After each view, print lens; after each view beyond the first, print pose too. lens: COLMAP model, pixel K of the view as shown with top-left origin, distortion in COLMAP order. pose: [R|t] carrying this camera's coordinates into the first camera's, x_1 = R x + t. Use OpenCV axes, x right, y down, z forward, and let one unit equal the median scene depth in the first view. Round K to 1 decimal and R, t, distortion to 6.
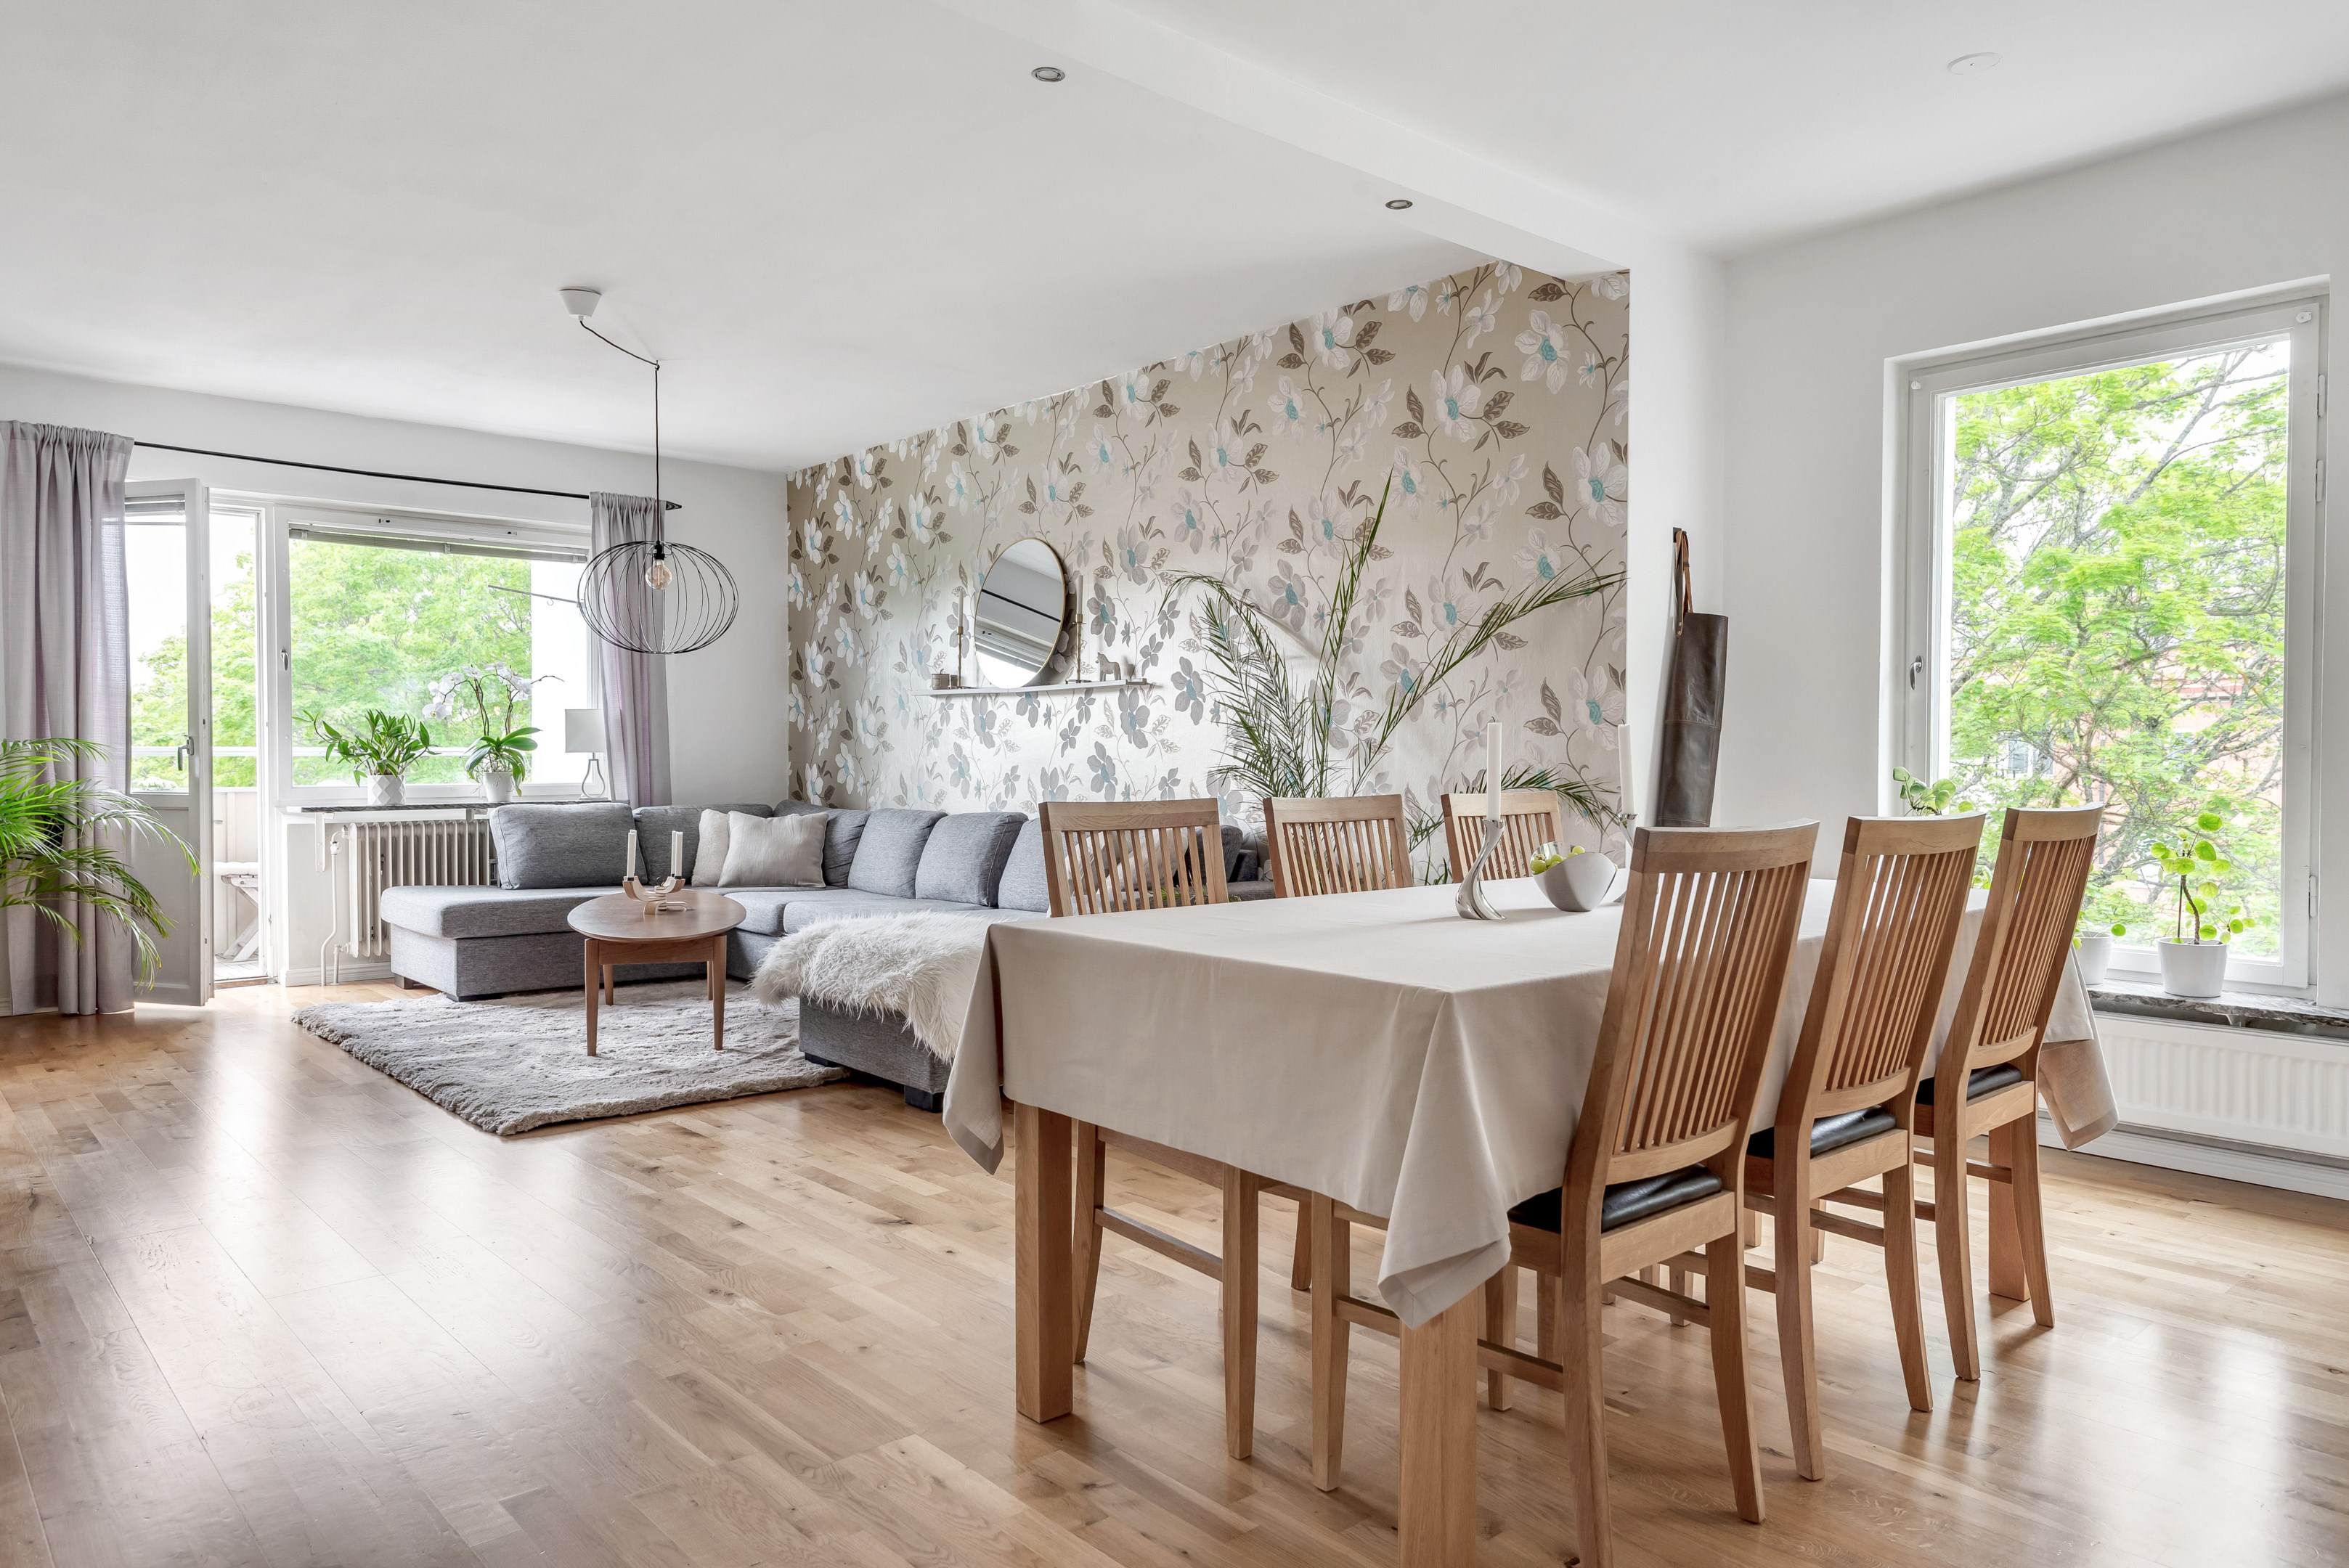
lens RADIAL K [[1256.0, 0, 1171.2], [0, 1256.0, 776.6], [0, 0, 1]] dist [0.001597, -0.010299]
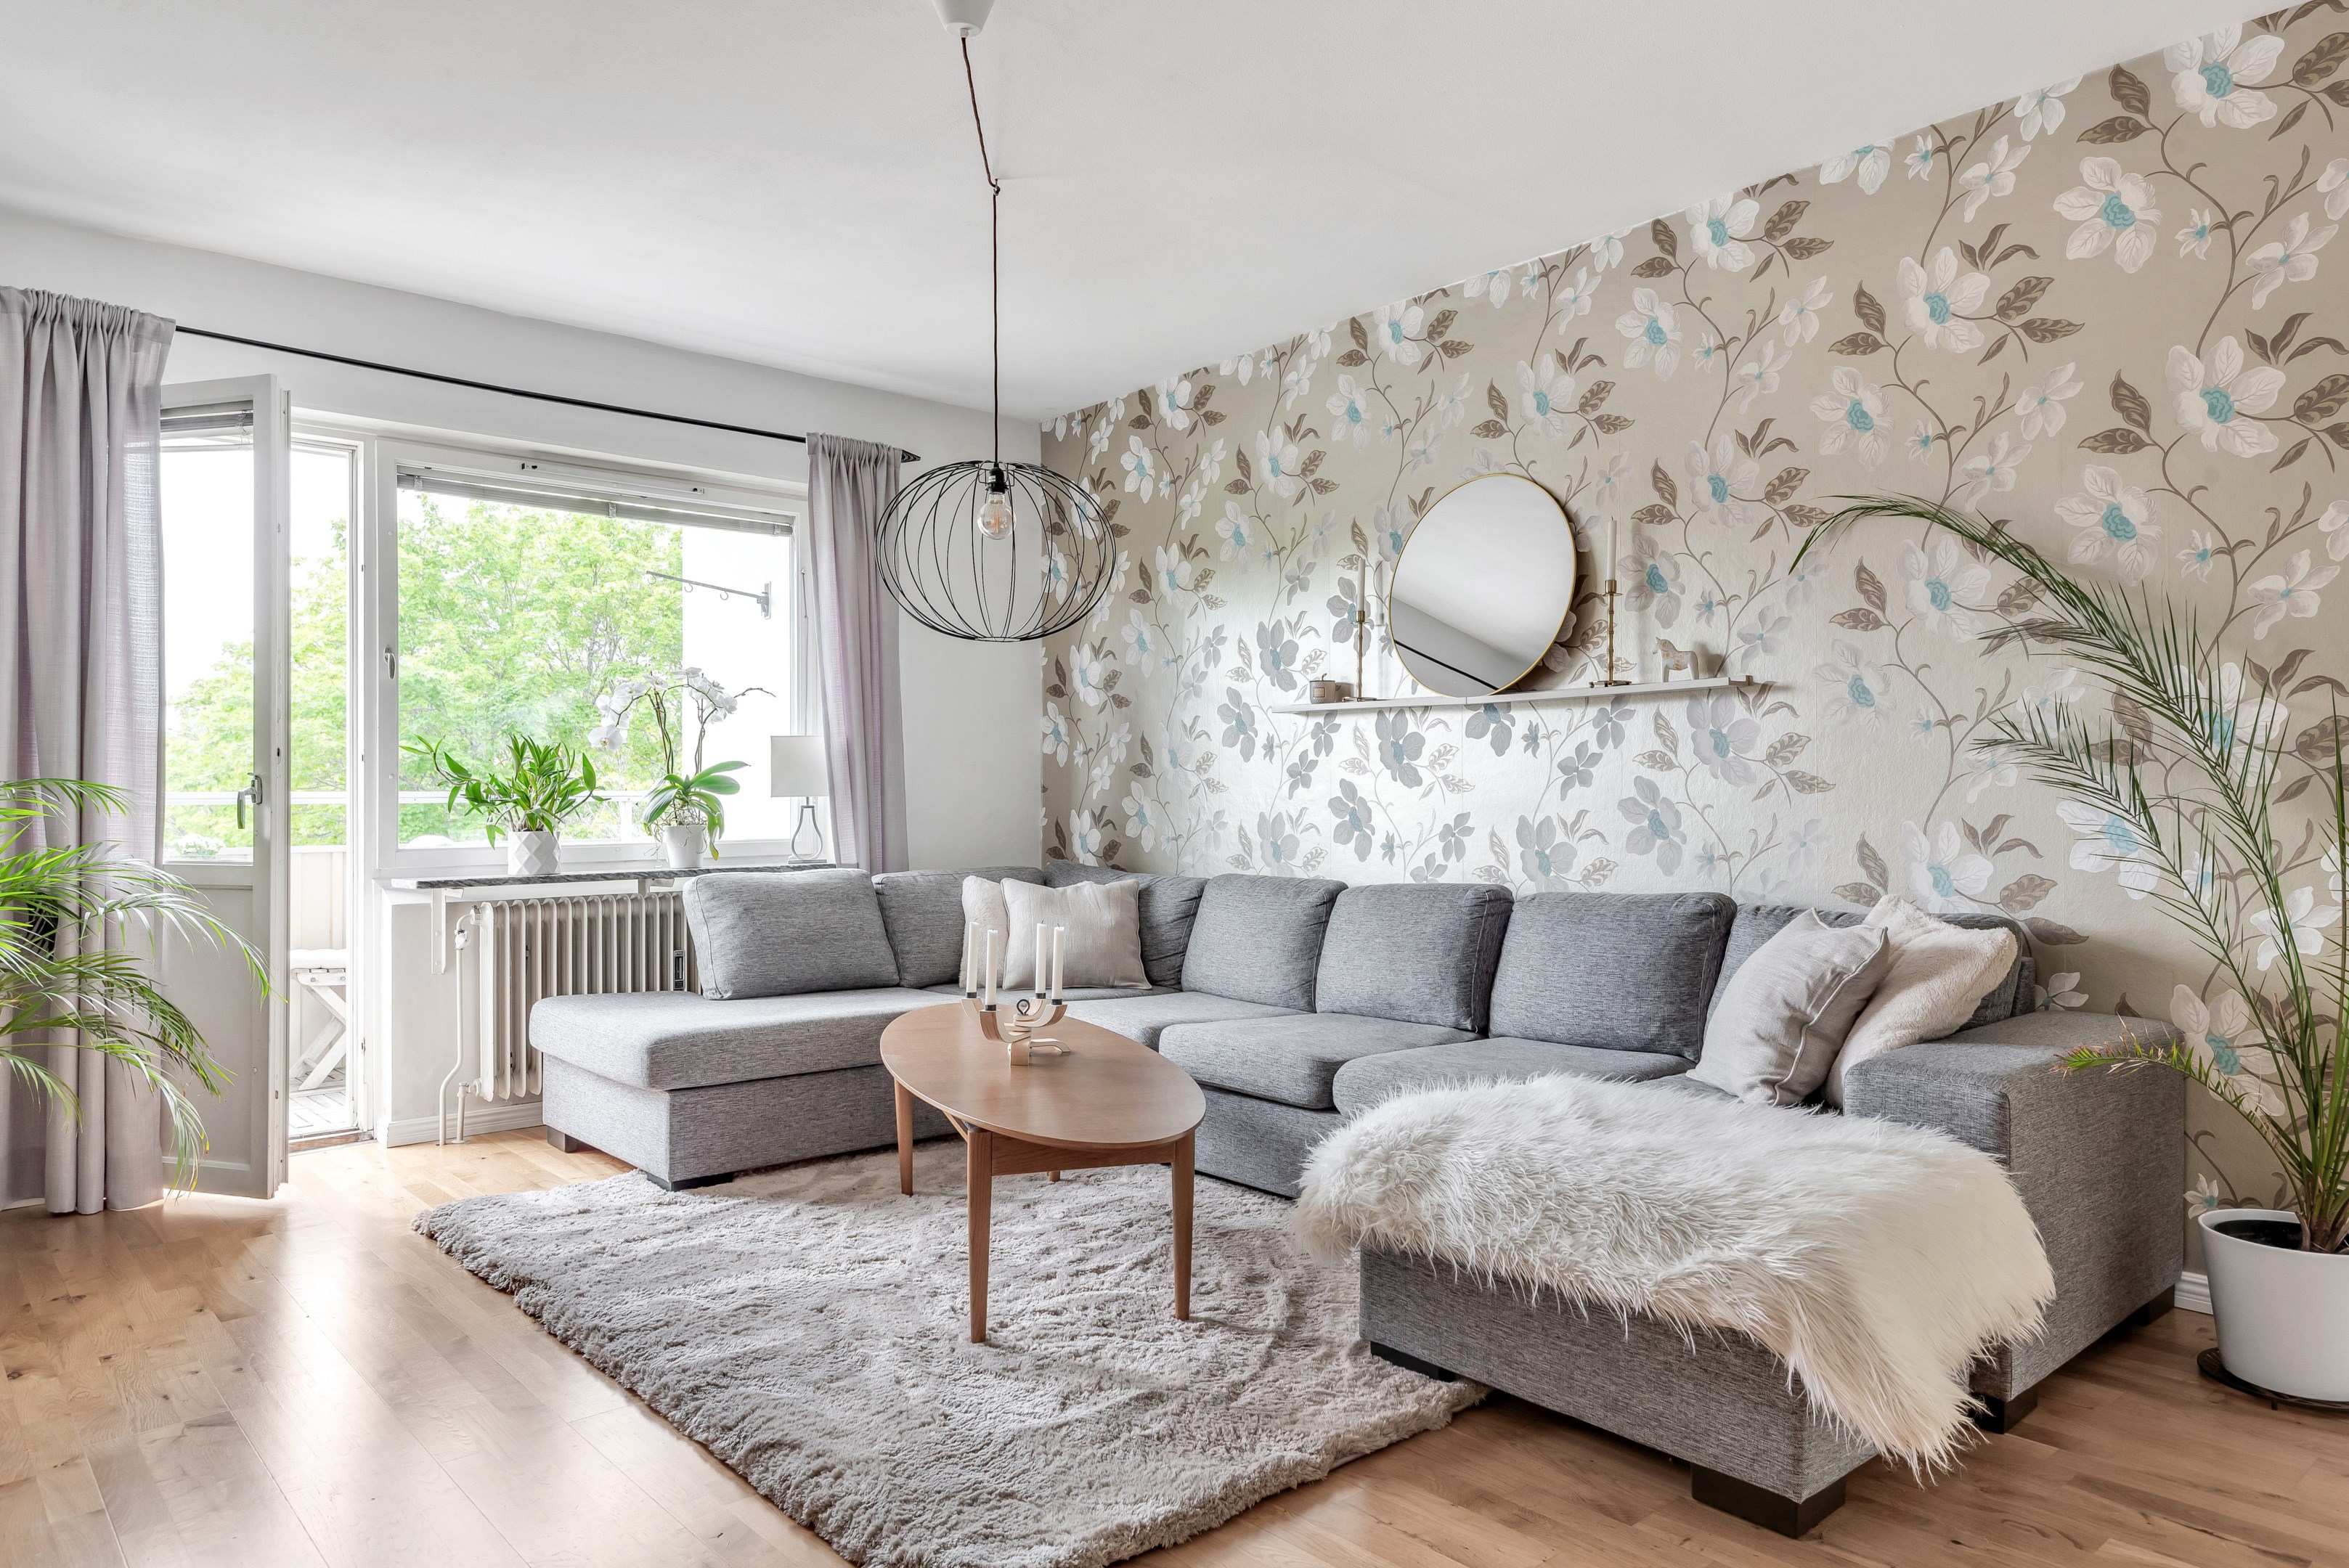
lens RADIAL K [[1269.4, 0, 1174.5], [0, 1269.4, 784.0], [0, 0, 1]] dist [0.020588, -0.017738]
pose [[0.999772, -0.005272, -0.020694, -0.262427], [0.004738, 0.999656, -0.025788, -0.007443], [0.020823, 0.025685, 0.999453, 0.311376]]
